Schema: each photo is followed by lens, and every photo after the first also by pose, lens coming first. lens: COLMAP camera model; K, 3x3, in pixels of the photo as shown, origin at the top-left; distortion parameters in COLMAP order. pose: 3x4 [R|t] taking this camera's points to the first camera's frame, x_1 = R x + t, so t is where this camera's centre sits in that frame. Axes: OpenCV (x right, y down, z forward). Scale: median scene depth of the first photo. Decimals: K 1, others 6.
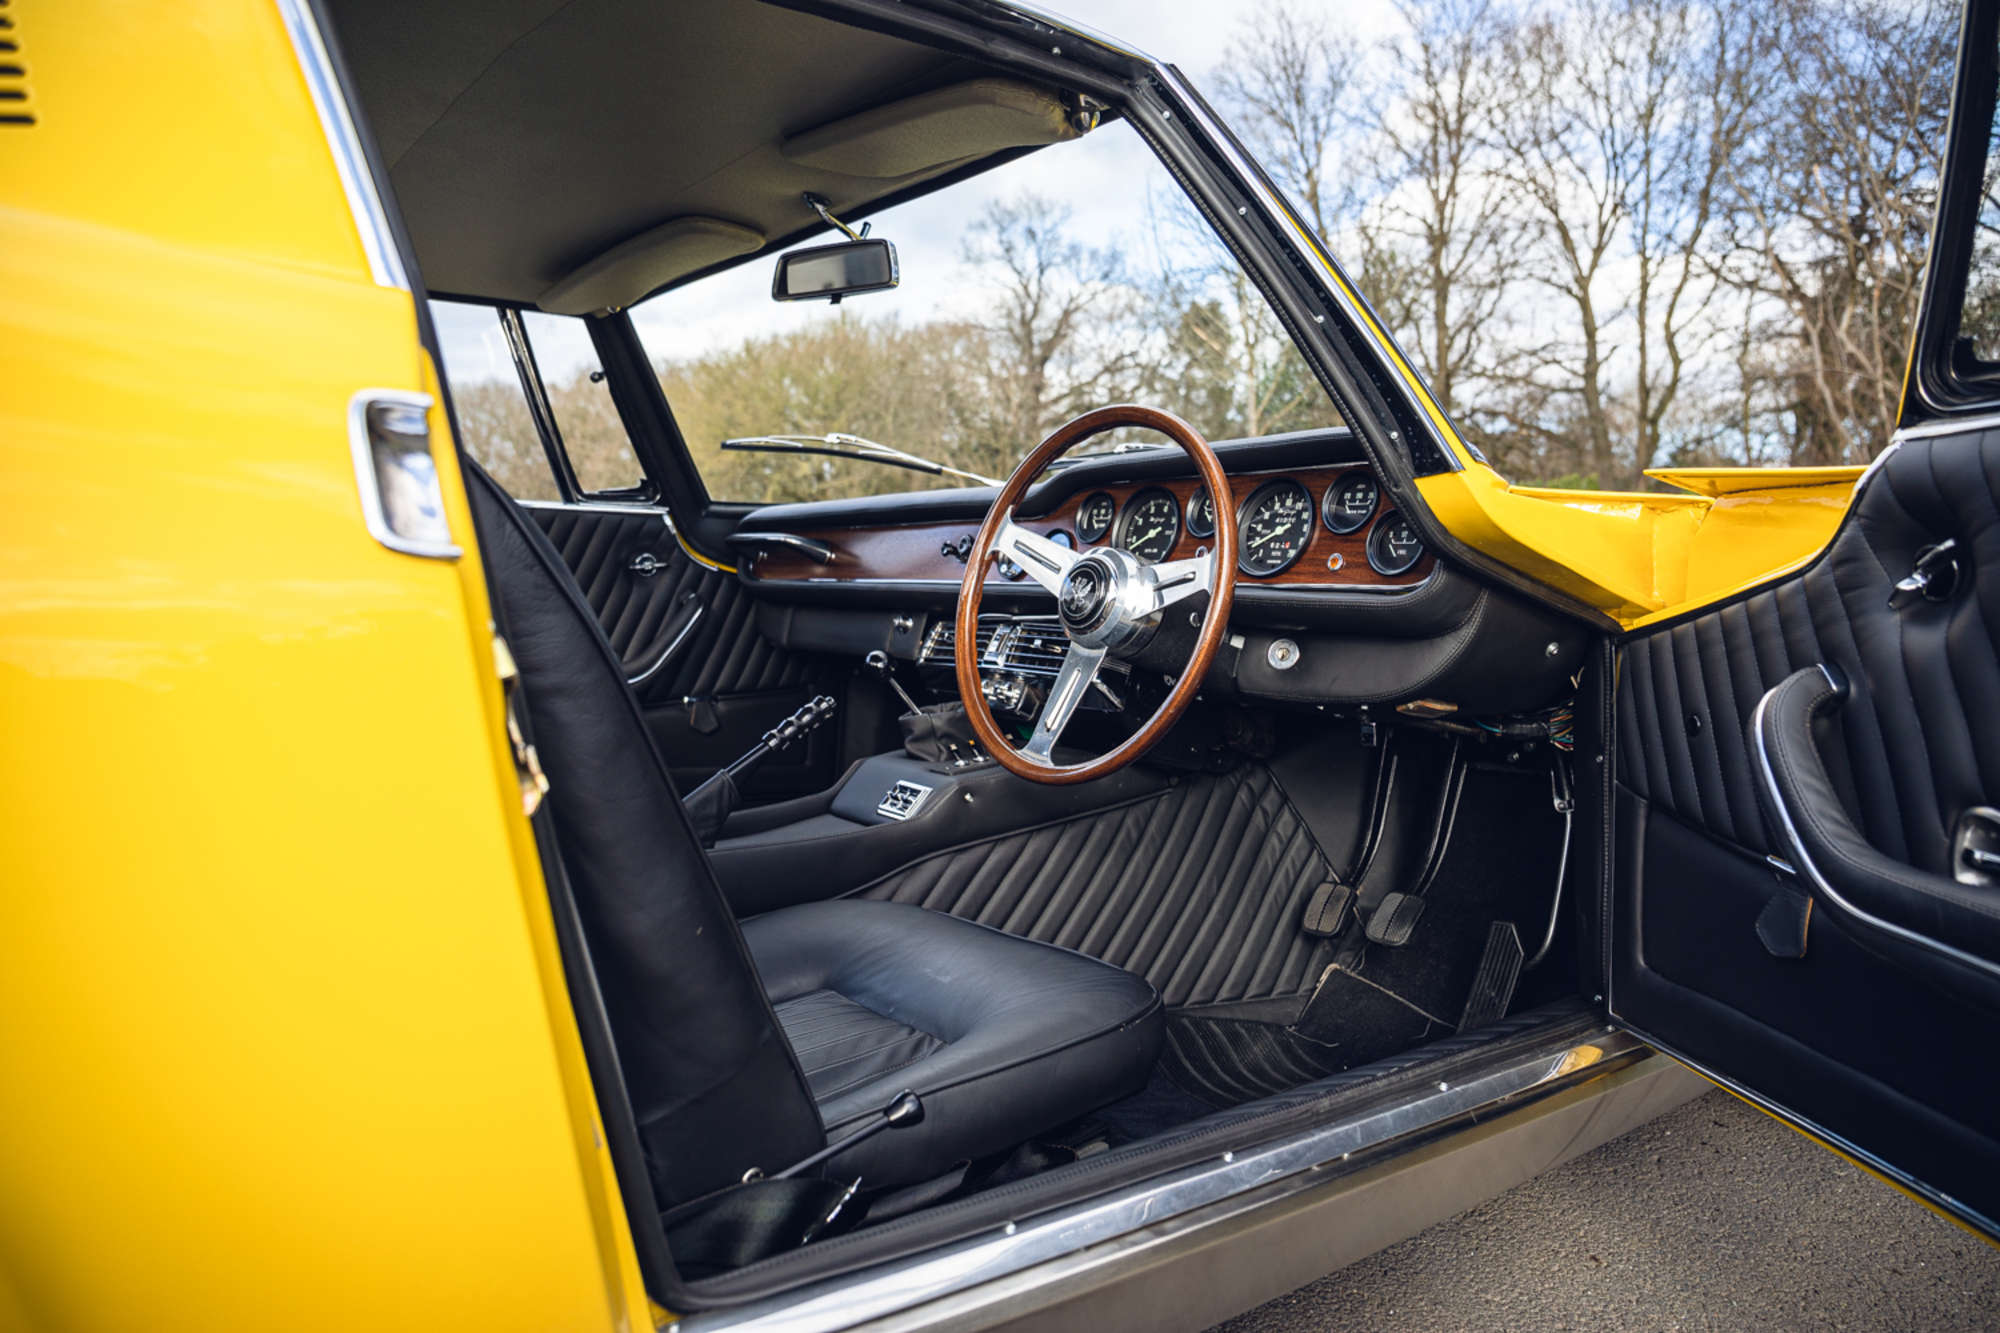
lens RADIAL K [[1341.7, 0, 993.2], [0, 1341.7, 669.6], [0, 0, 1]] dist [-0.050601, 0.016819]
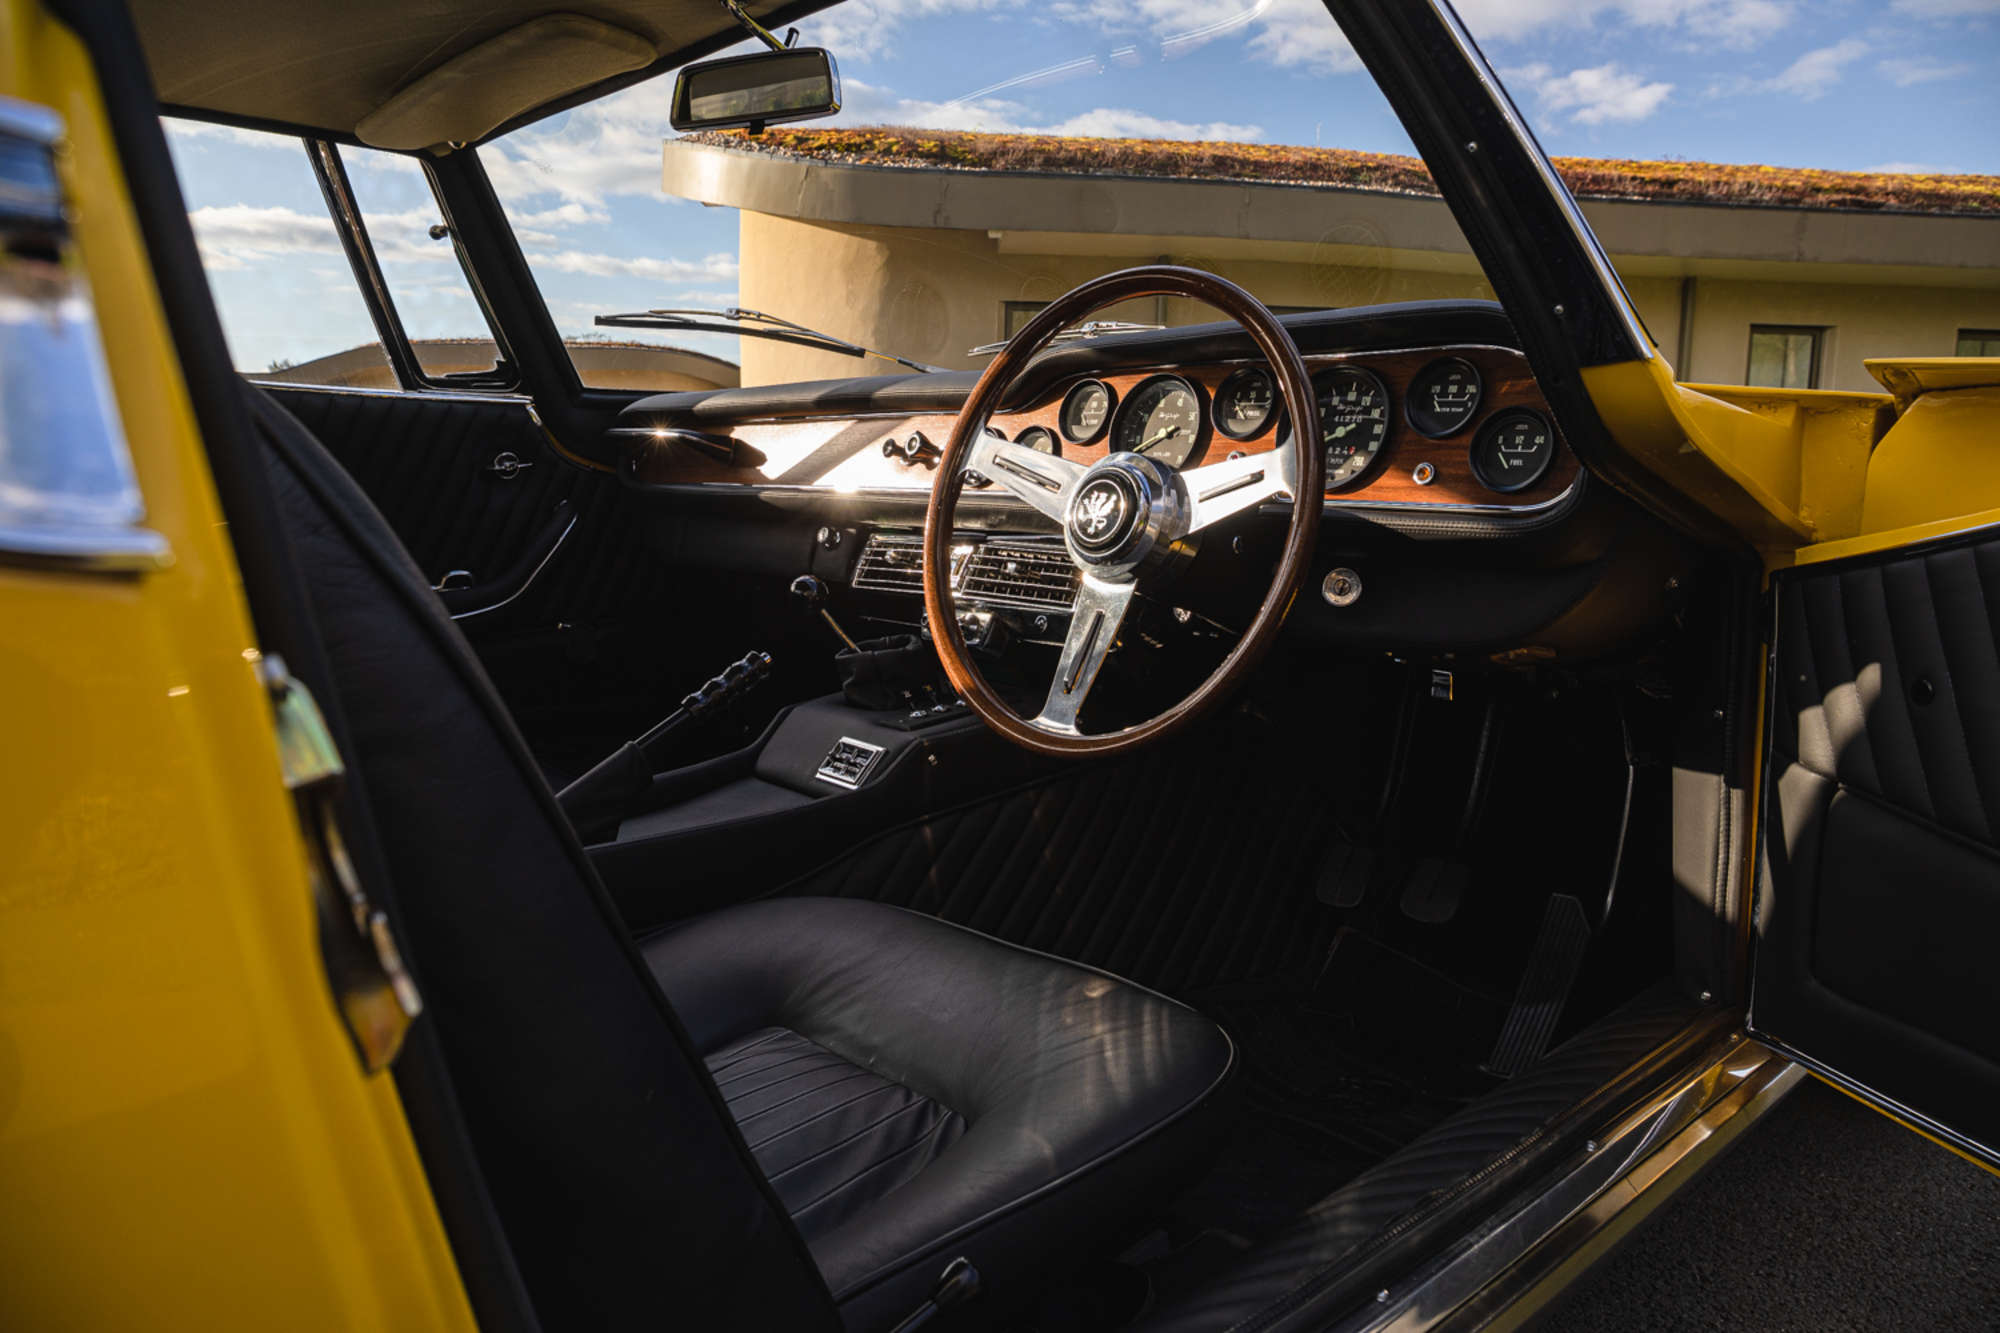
lens RADIAL K [[1341.7, 0, 991.3], [0, 1341.7, 665.0], [0, 0, 1]] dist [-0.050601, 0.016819]
pose [[0.994555, -0.014999, 0.103129, -0.064343], [0.006702, 0.996745, 0.080337, -0.026015], [-0.103998, -0.079208, 0.991418, 0.187463]]
